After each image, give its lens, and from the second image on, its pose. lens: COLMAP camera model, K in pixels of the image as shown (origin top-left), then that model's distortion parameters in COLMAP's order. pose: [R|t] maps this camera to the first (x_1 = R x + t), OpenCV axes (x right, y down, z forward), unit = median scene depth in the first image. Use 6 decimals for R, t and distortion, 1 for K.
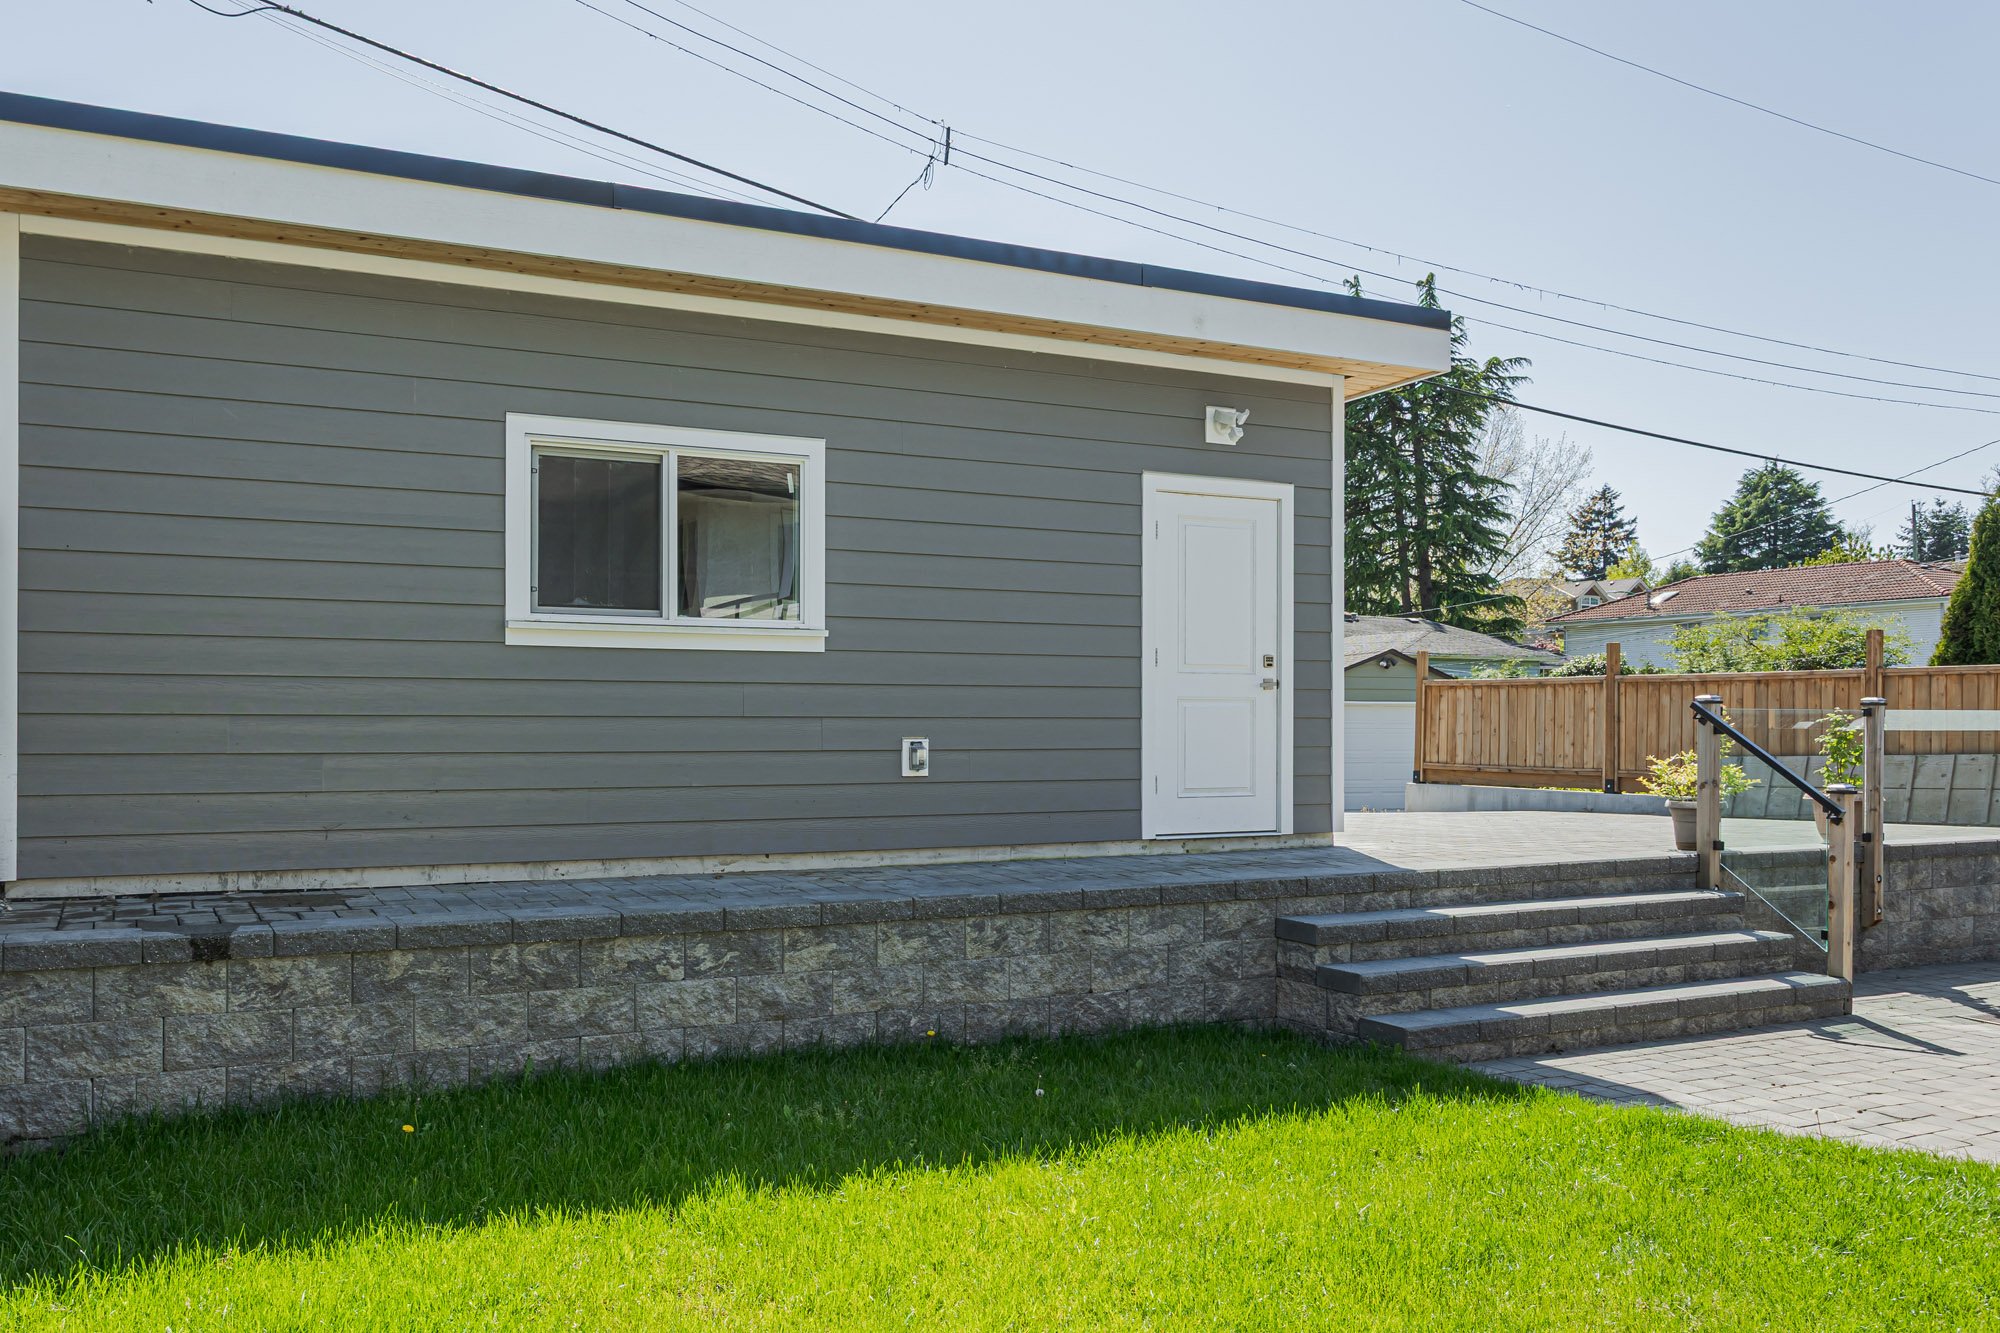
lens RADIAL K [[1758.9, 0, 986.9], [0, 1758.9, 677.9], [0, 0, 1]] dist [0.000394, -0.005240]
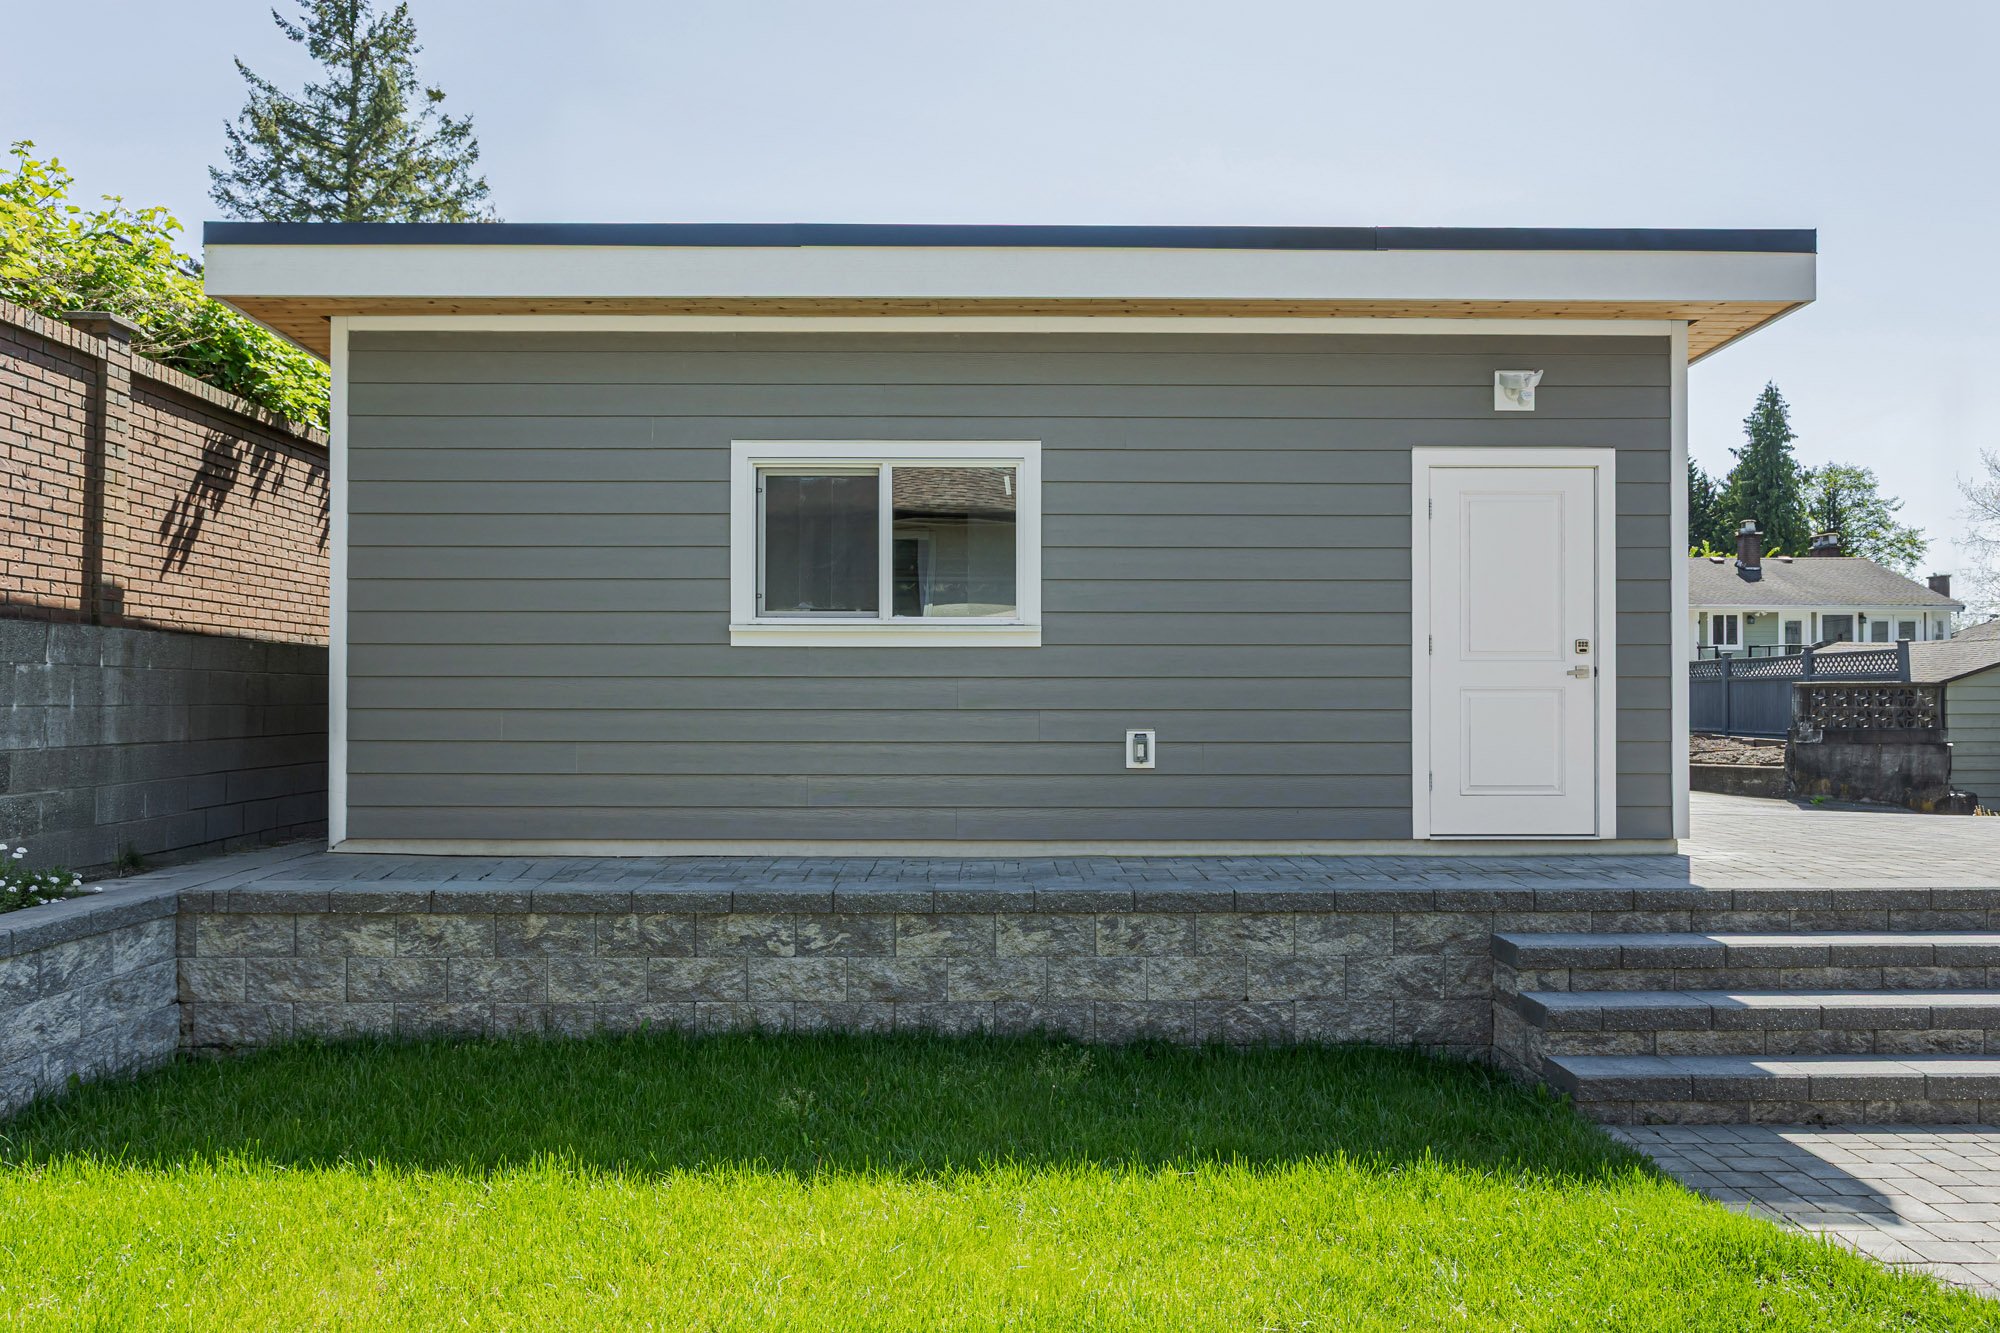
lens RADIAL K [[1524.0, 0, 999.1], [0, 1524.0, 671.1], [0, 0, 1]] dist [-0.006724, 0.011555]
pose [[0.883216, -0.011813, -0.468818, 0.320565], [0.012576, 0.999920, -0.001503, 0.000745], [0.468798, -0.004569, 0.883294, 0.206104]]
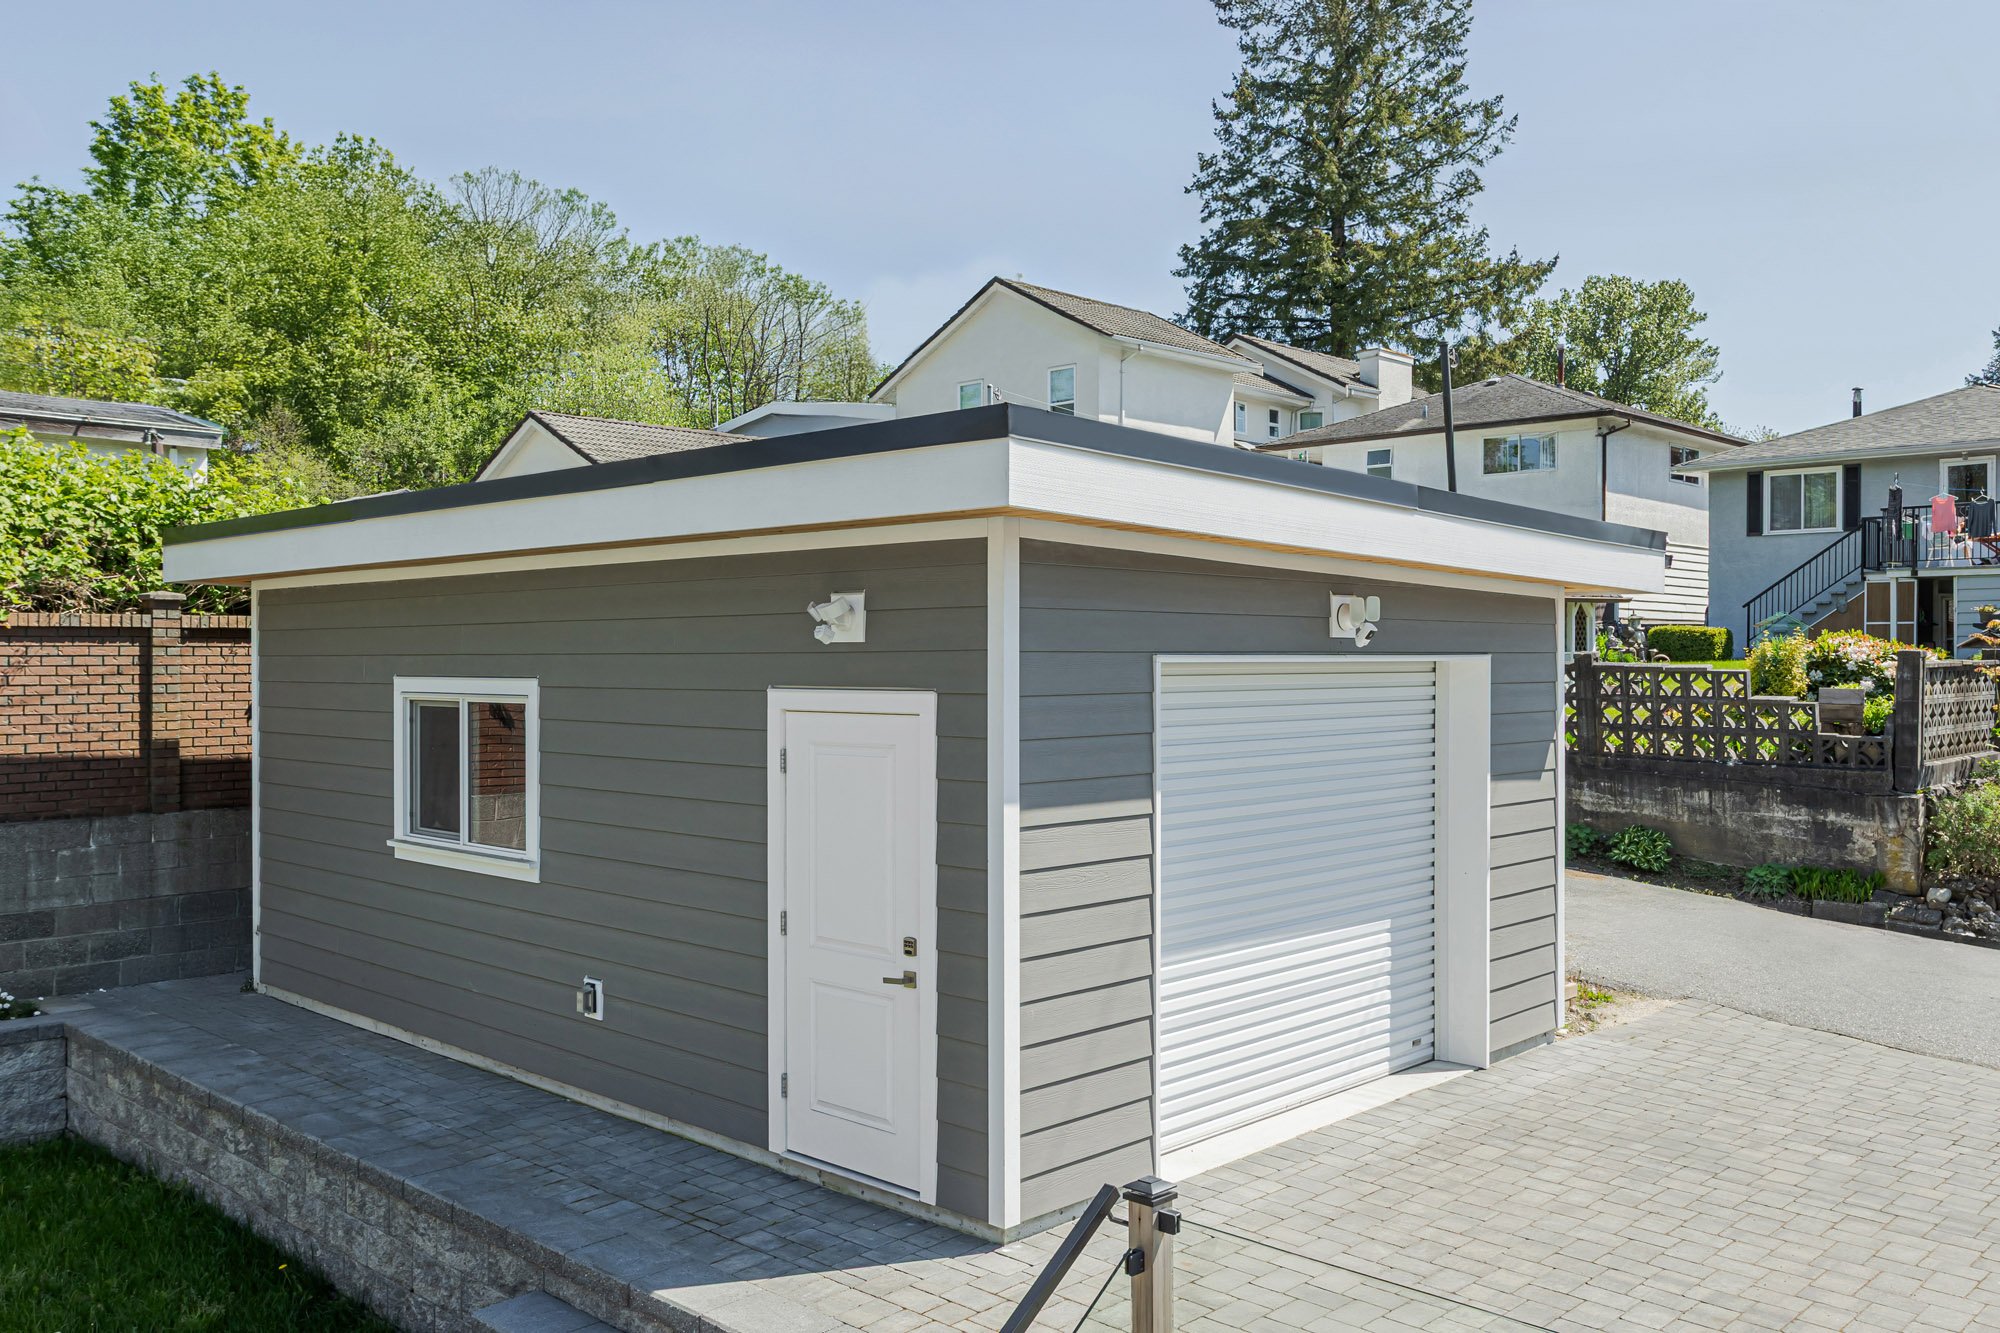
lens RADIAL K [[1758.9, 0, 986.1], [0, 1758.9, 650.3], [0, 0, 1]] dist [0.000394, -0.005240]
pose [[0.247092, 0.010915, -0.968931, 1.029663], [0.039721, 0.998982, 0.021383, -0.172111], [0.968178, -0.043771, 0.246407, 1.054157]]
